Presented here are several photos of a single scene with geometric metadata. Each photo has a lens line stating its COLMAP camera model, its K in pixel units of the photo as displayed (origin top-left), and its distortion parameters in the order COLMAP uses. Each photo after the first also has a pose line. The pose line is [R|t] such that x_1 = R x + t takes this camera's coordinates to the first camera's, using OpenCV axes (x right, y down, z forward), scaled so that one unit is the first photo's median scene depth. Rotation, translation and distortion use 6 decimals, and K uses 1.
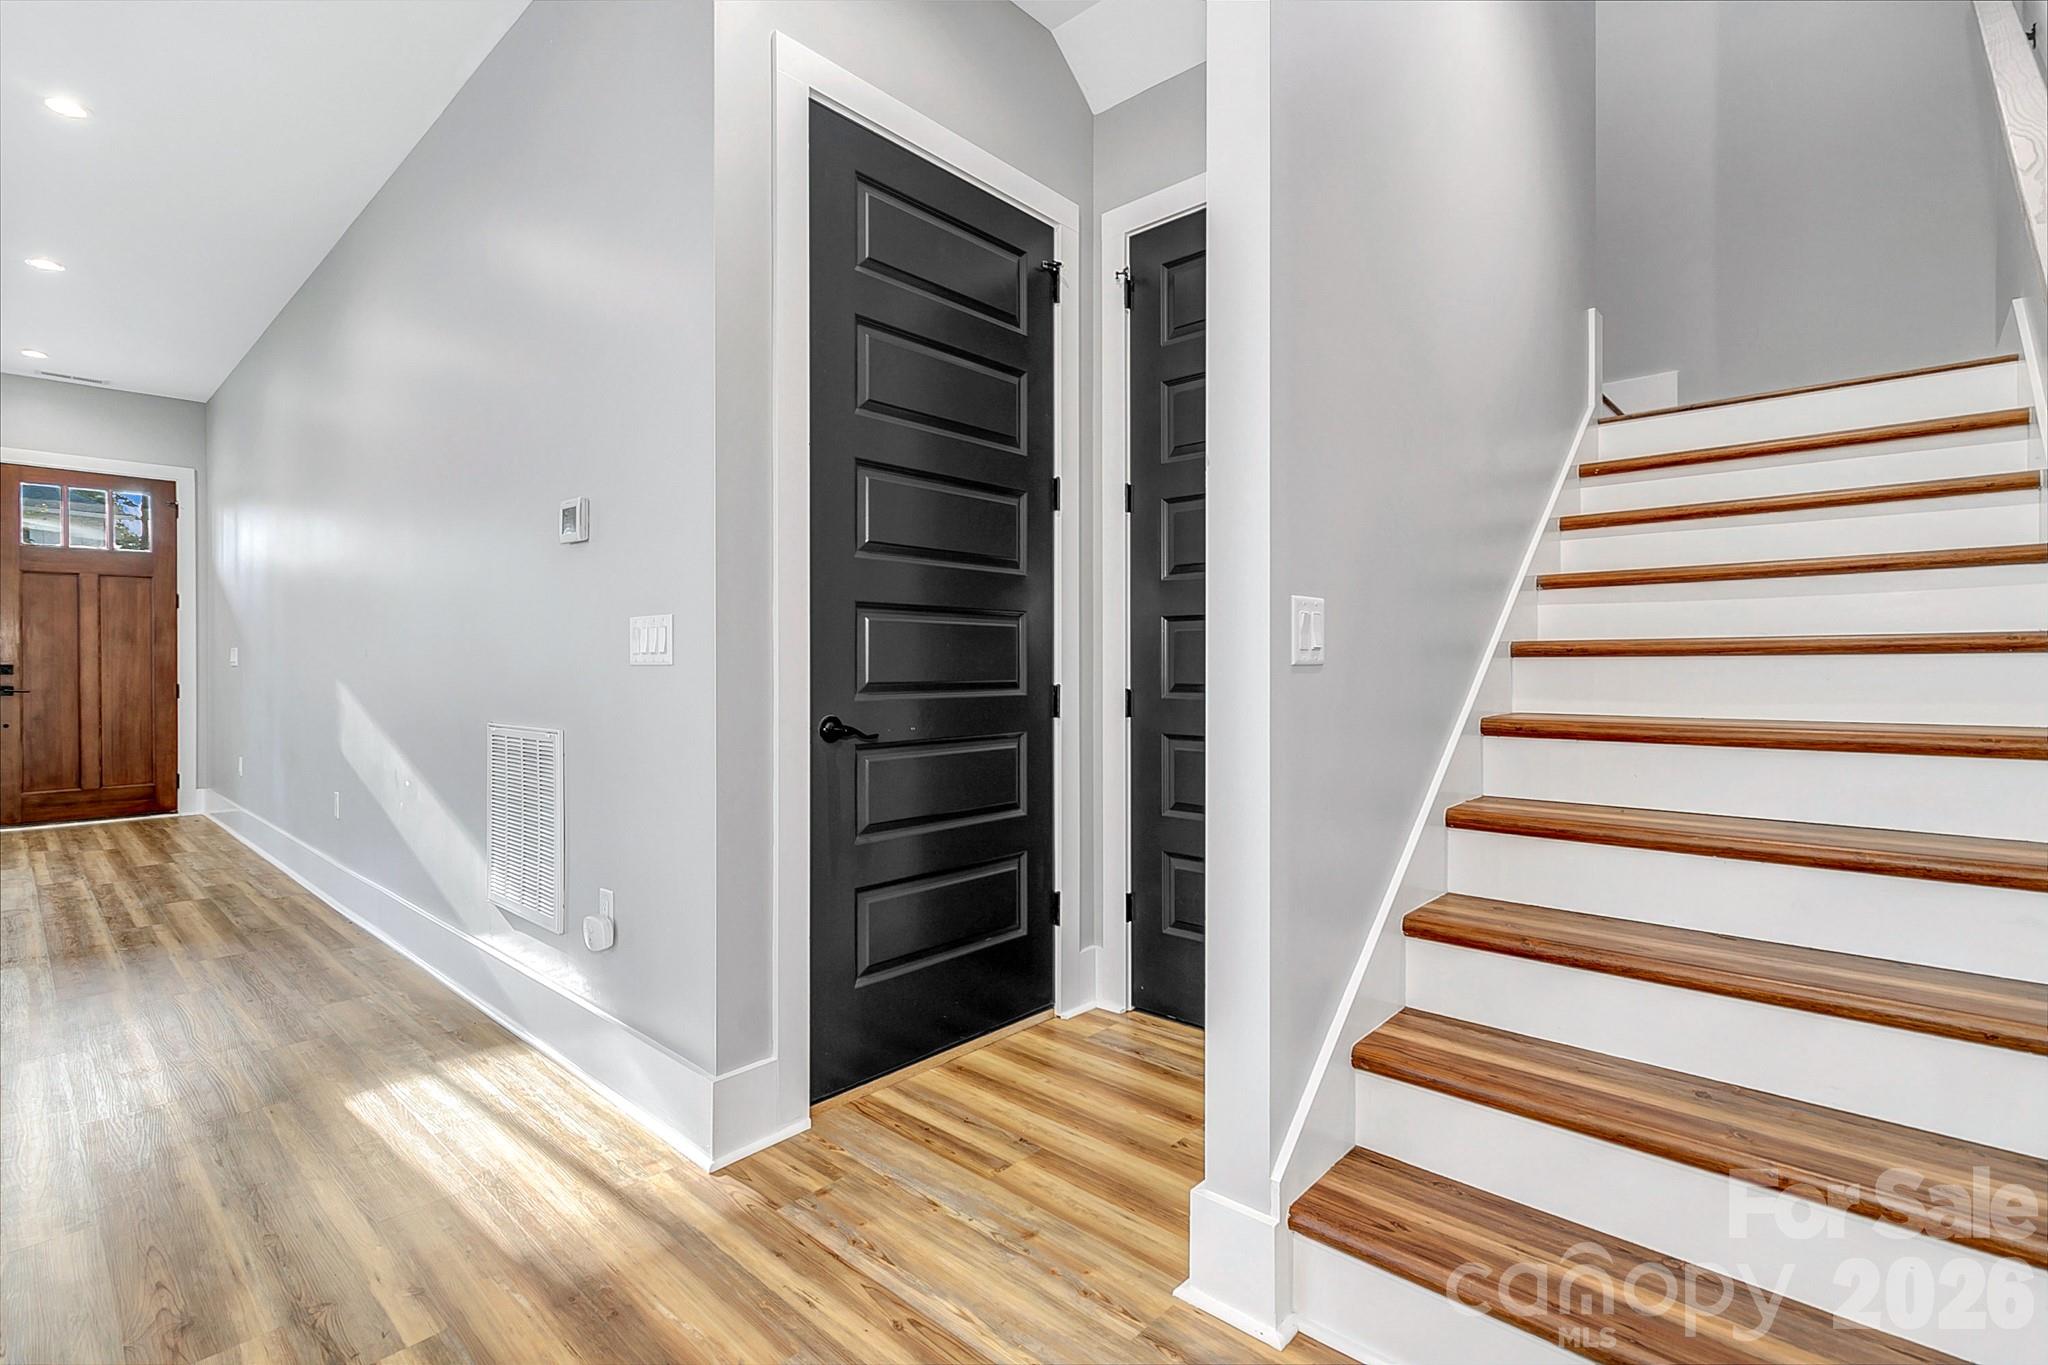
lens RADIAL K [[952.1, 0, 1000.9], [0, 952.1, 668.1], [0, 0, 1]] dist [0.002381, 0.000511]
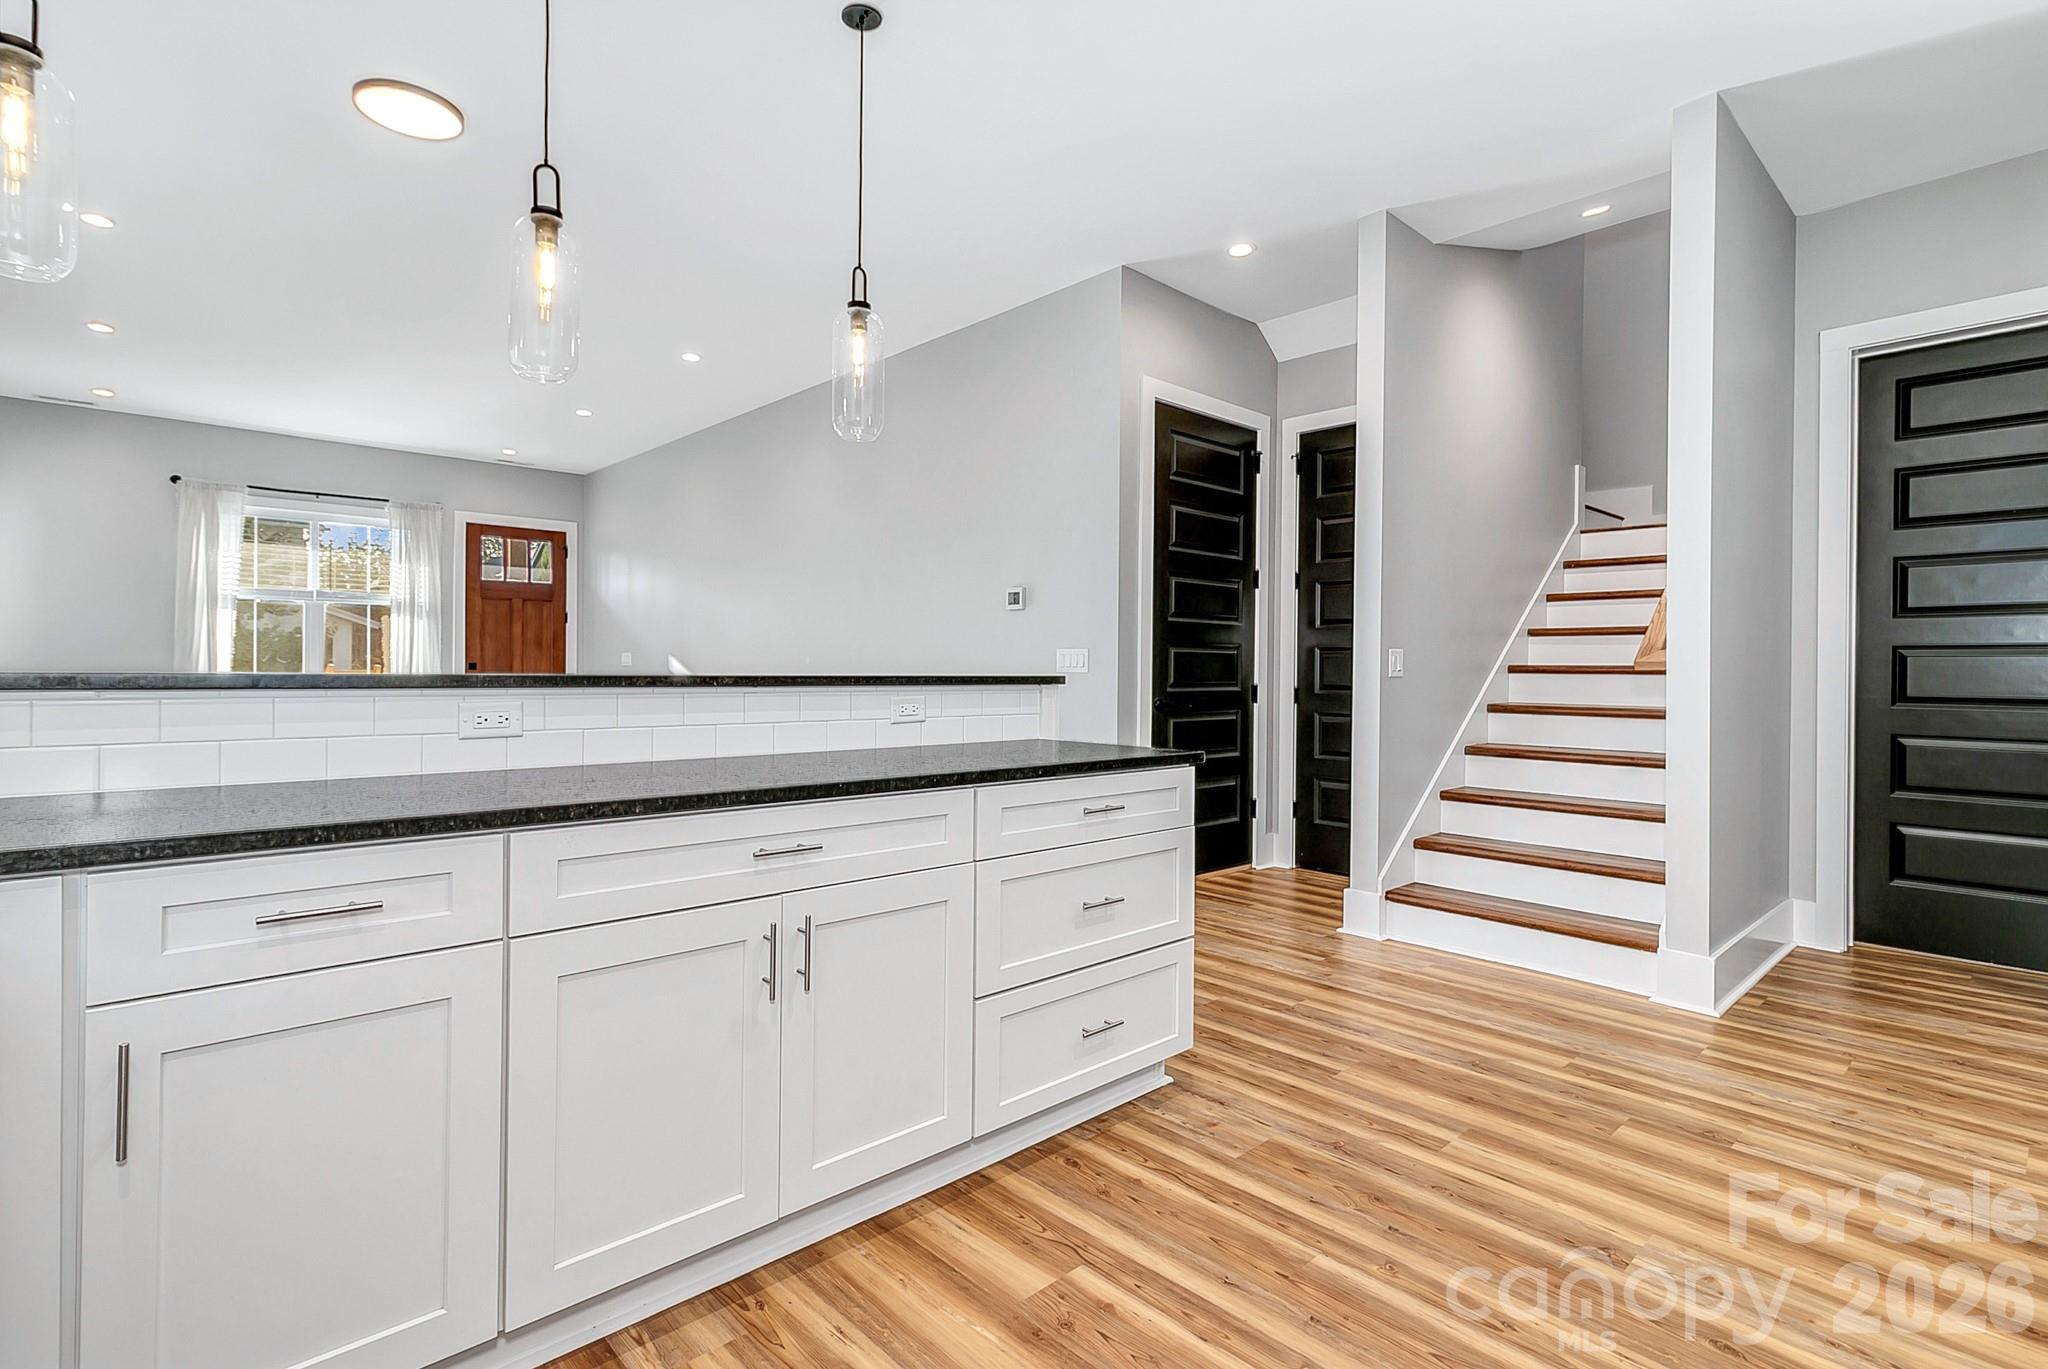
lens RADIAL K [[952.1, 0, 1000.9], [0, 952.1, 670.1], [0, 0, 1]] dist [0.002381, 0.000511]
pose [[0.995275, 0.008738, -0.096706, -0.247201], [-0.008268, 0.999952, 0.005255, -0.015409], [0.096747, -0.004431, 0.995299, -0.841570]]
